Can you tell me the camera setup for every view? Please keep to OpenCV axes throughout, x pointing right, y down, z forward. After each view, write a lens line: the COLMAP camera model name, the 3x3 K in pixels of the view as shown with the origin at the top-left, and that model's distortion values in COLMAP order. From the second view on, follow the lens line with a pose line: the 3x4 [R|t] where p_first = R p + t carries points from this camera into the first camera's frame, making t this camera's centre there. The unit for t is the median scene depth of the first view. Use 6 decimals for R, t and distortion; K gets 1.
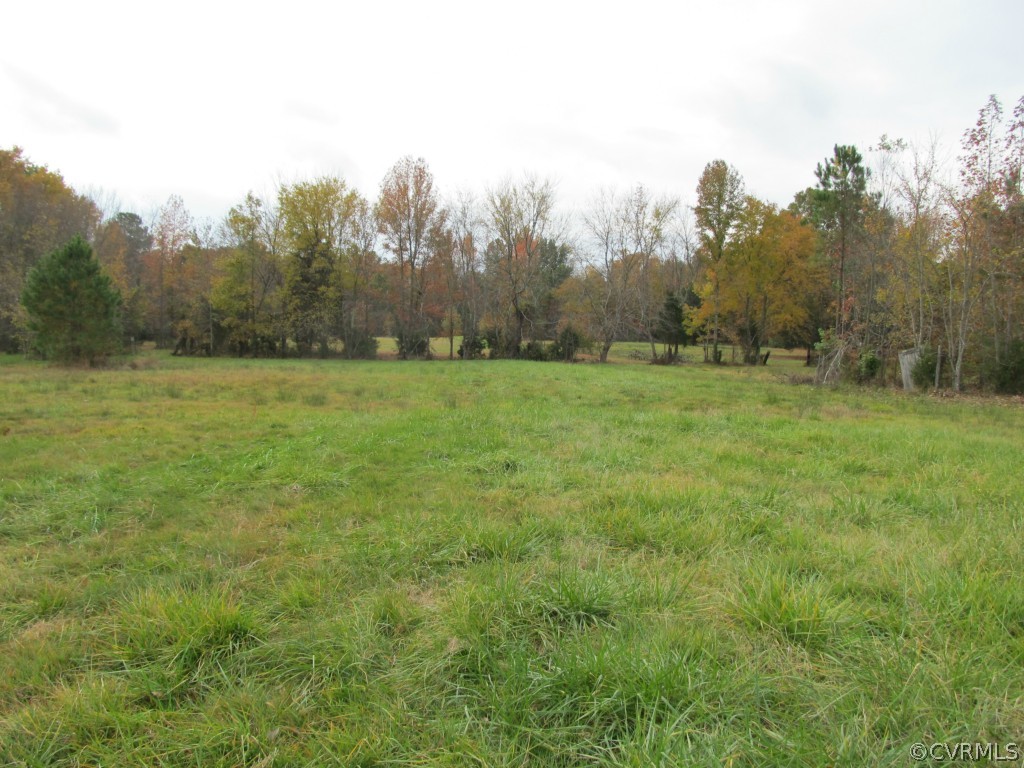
lens RADIAL K [[871.4, 0, 512.0], [0, 871.4, 384.0], [0, 0, 1]] dist [-0.003468, -0.003859]
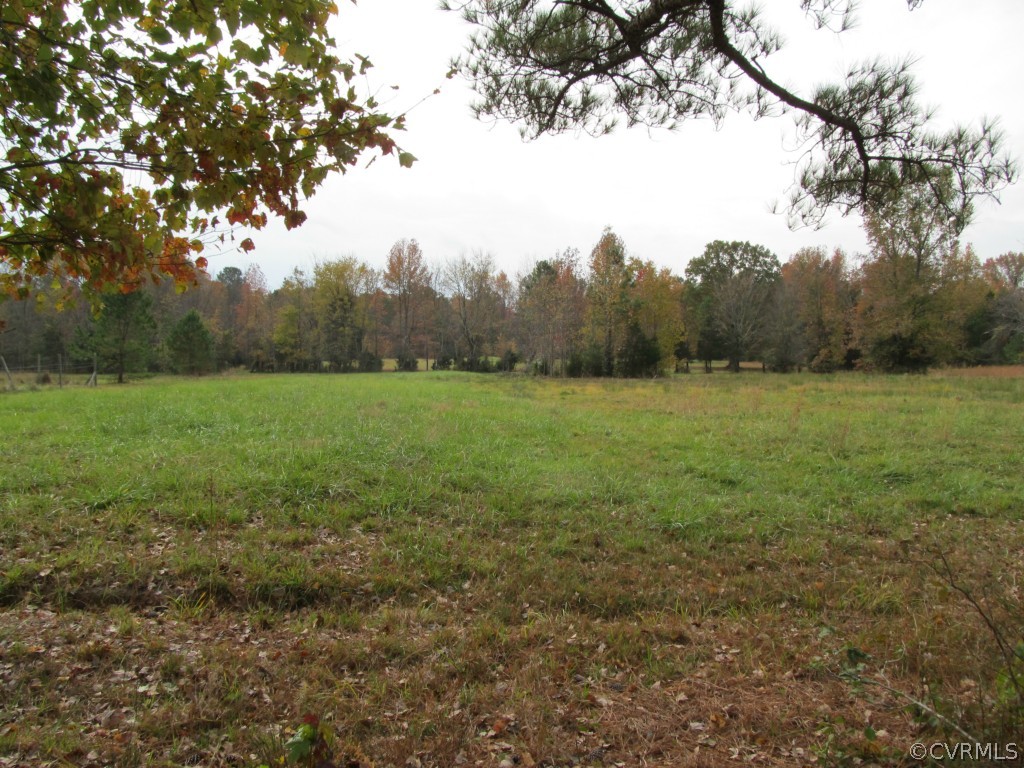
lens RADIAL K [[871.4, 0, 512.0], [0, 871.4, 384.0], [0, 0, 1]] dist [-0.003468, -0.003859]
pose [[0.993253, -0.017794, -0.114593, 0.251895], [0.015006, 0.999571, -0.025149, 0.033293], [0.114992, 0.023260, 0.993094, -0.495890]]
